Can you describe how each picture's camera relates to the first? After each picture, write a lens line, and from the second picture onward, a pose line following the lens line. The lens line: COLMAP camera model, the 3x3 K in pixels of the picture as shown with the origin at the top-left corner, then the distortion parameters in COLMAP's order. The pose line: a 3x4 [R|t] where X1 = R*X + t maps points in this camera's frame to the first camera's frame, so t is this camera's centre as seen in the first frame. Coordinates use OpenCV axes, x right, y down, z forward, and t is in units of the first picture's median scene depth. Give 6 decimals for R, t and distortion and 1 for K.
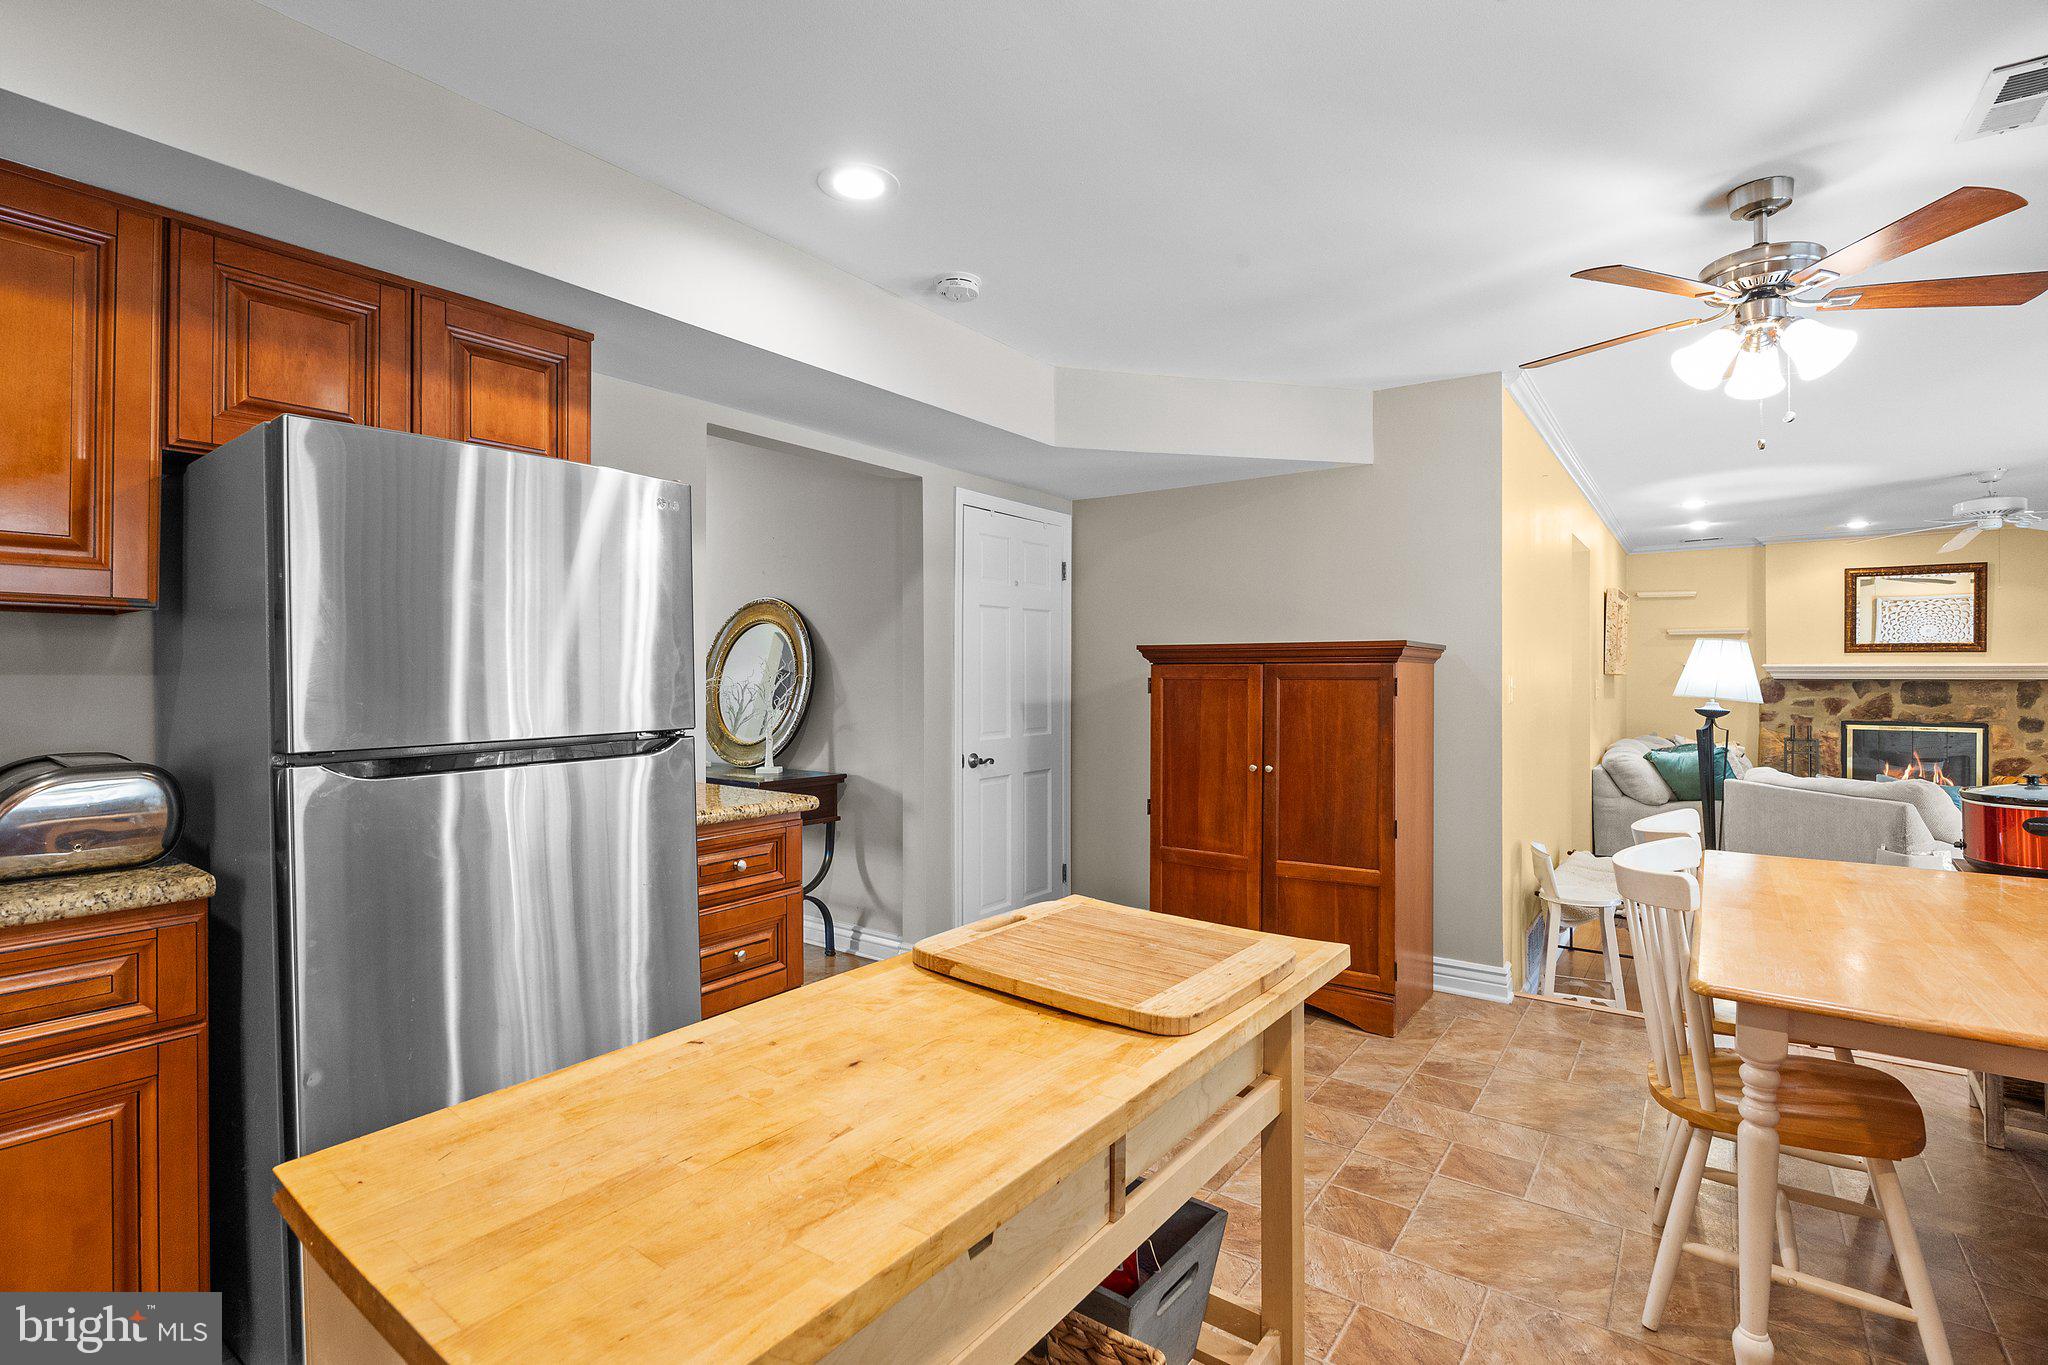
lens RADIAL K [[936.8, 0, 1043.8], [0, 936.8, 671.9], [0, 0, 1]] dist [-0.002790, -0.000588]
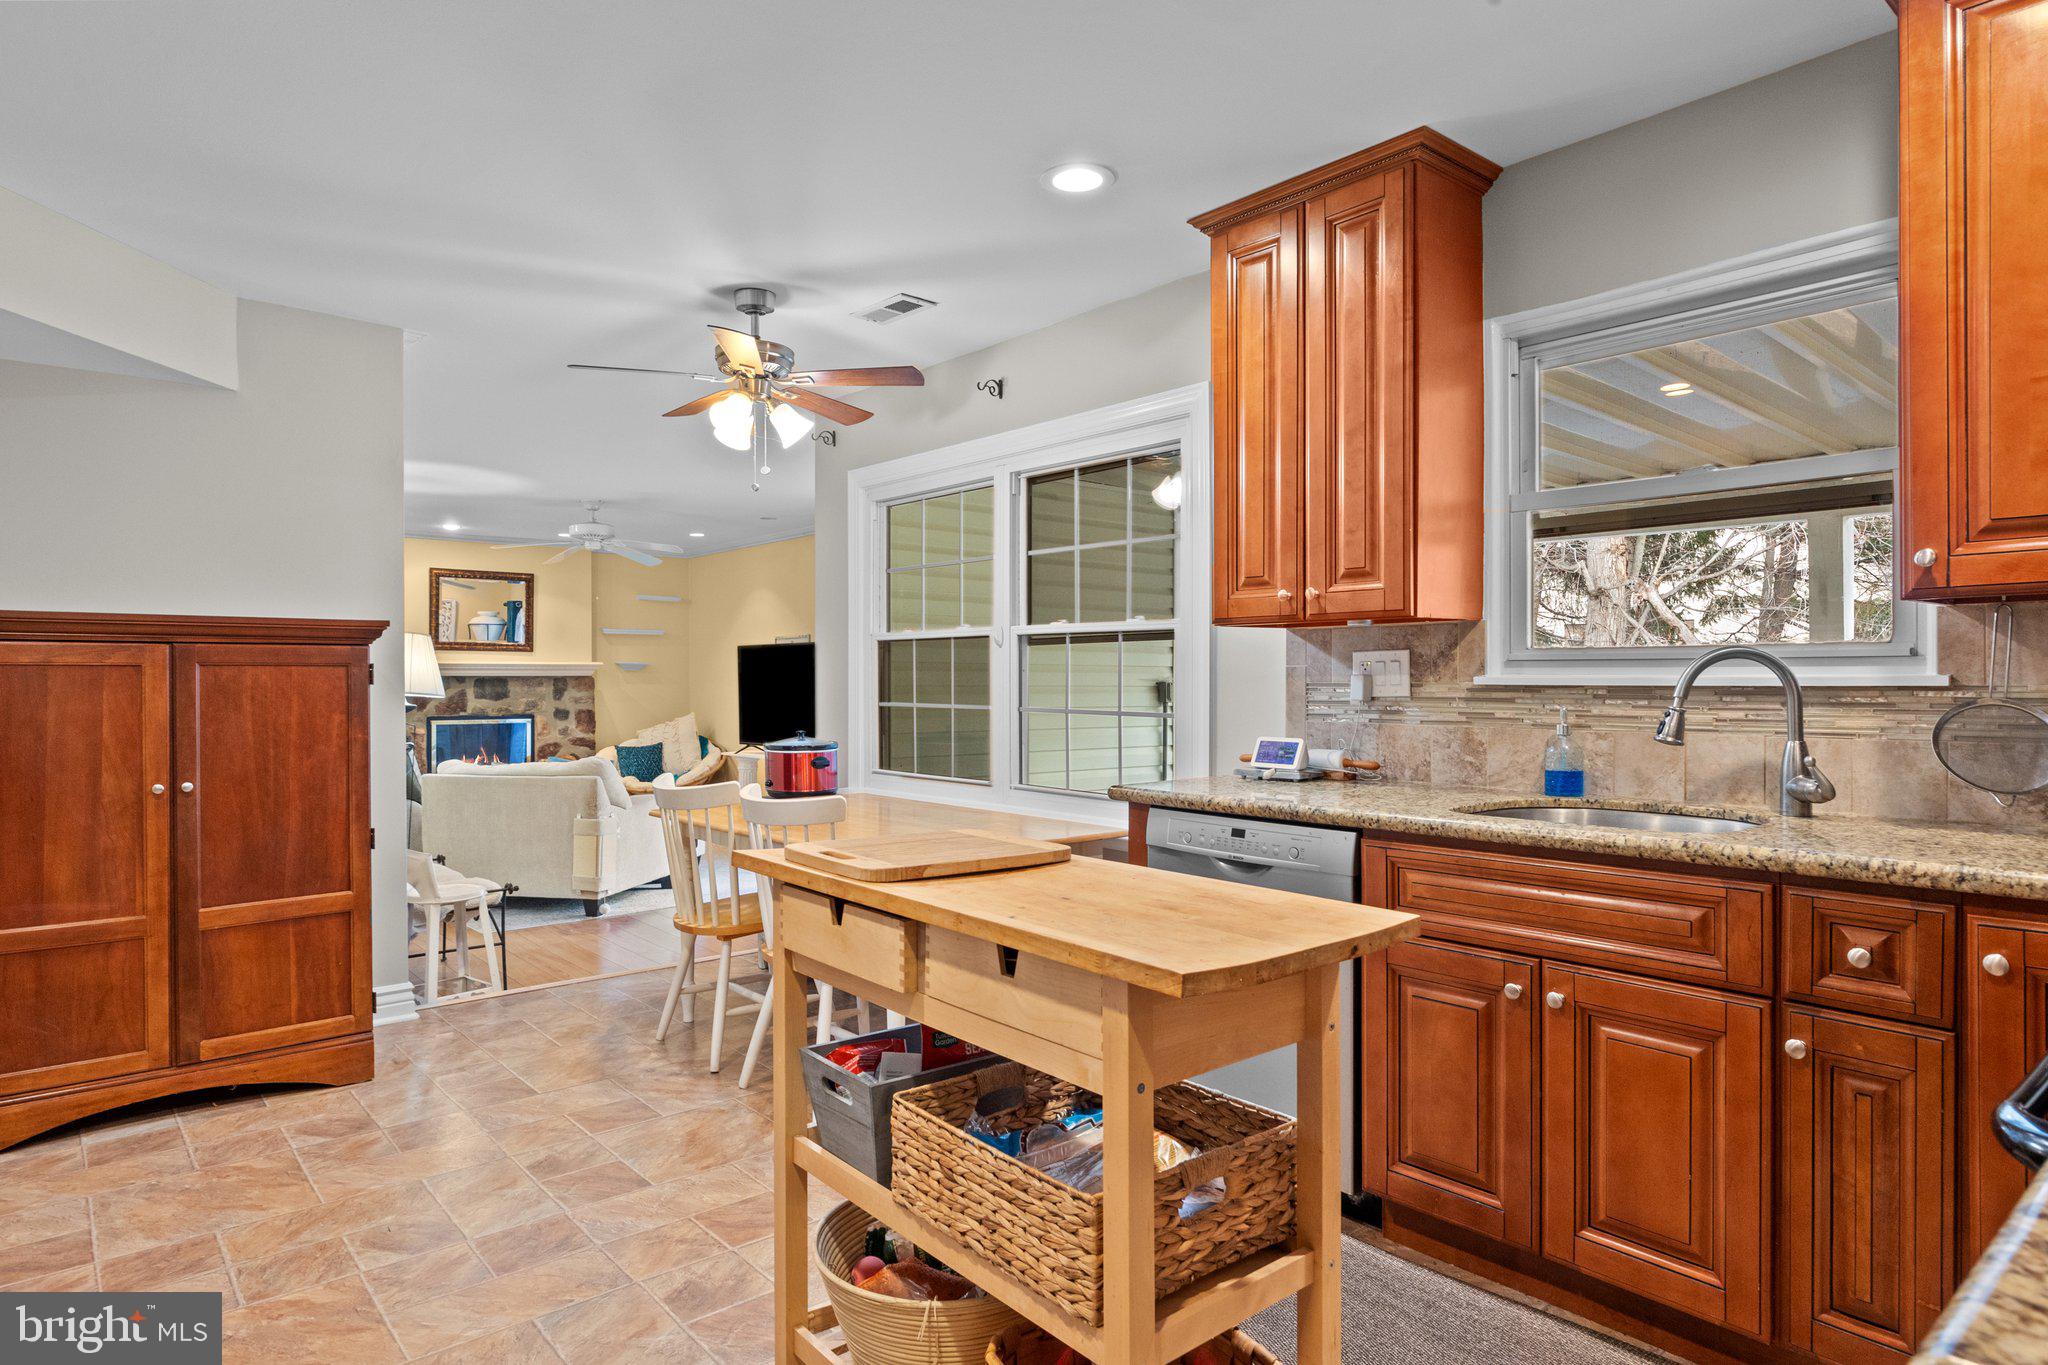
lens RADIAL K [[1147.2, 0, 1027.3], [0, 1147.2, 684.0], [0, 0, 1]] dist [0.000390, -0.000954]
pose [[0.242151, -0.006365, 0.970218, -0.213733], [-0.001391, 0.999975, 0.006908, 0.007175], [-0.970238, -0.003023, 0.242136, 0.067012]]
